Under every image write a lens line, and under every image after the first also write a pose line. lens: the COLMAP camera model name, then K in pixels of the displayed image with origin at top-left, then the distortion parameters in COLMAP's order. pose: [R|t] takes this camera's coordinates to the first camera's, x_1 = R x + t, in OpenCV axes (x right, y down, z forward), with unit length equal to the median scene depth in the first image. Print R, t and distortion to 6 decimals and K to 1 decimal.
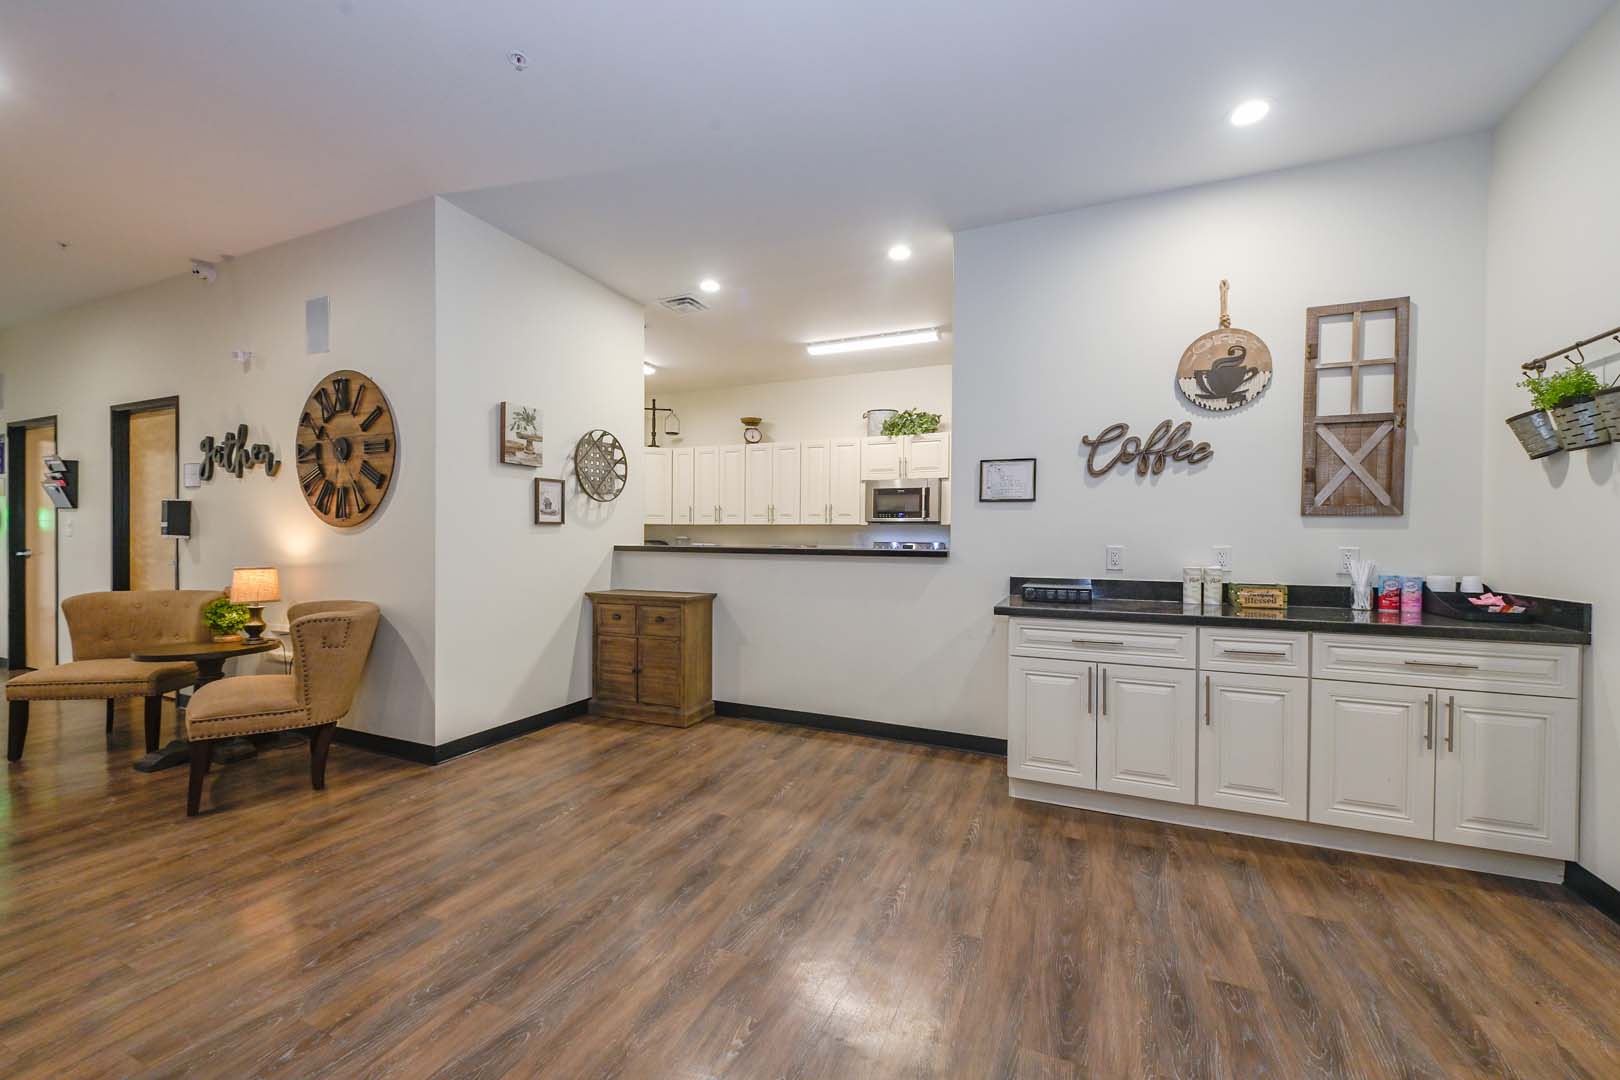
lens RADIAL K [[627.1, 0, 810.1], [0, 627.1, 539.3], [0, 0, 1]] dist [0.002493, 0.000126]
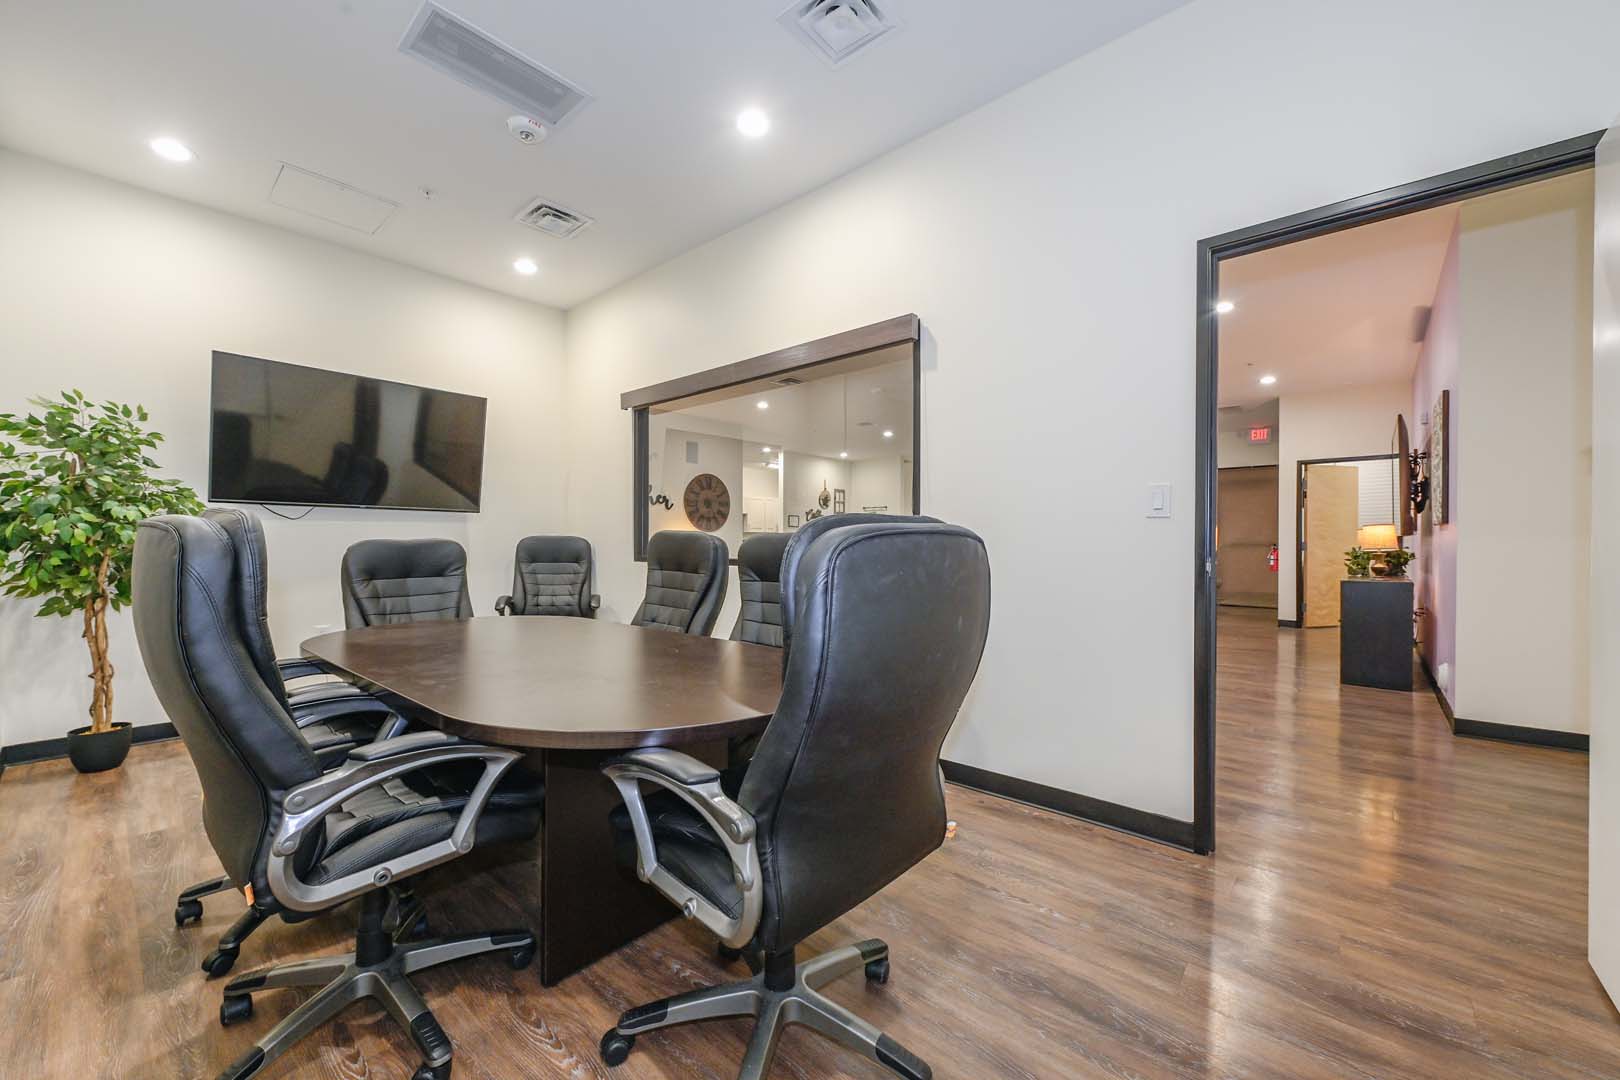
lens RADIAL K [[627.1, 0, 811.3], [0, 627.1, 541.3], [0, 0, 1]] dist [0.002493, 0.000126]
pose [[0.313607, -0.002666, 0.949549, -3.278310], [0.007131, 0.999974, 0.000453, 0.025293], [-0.949526, 0.006630, 0.313618, -0.287521]]
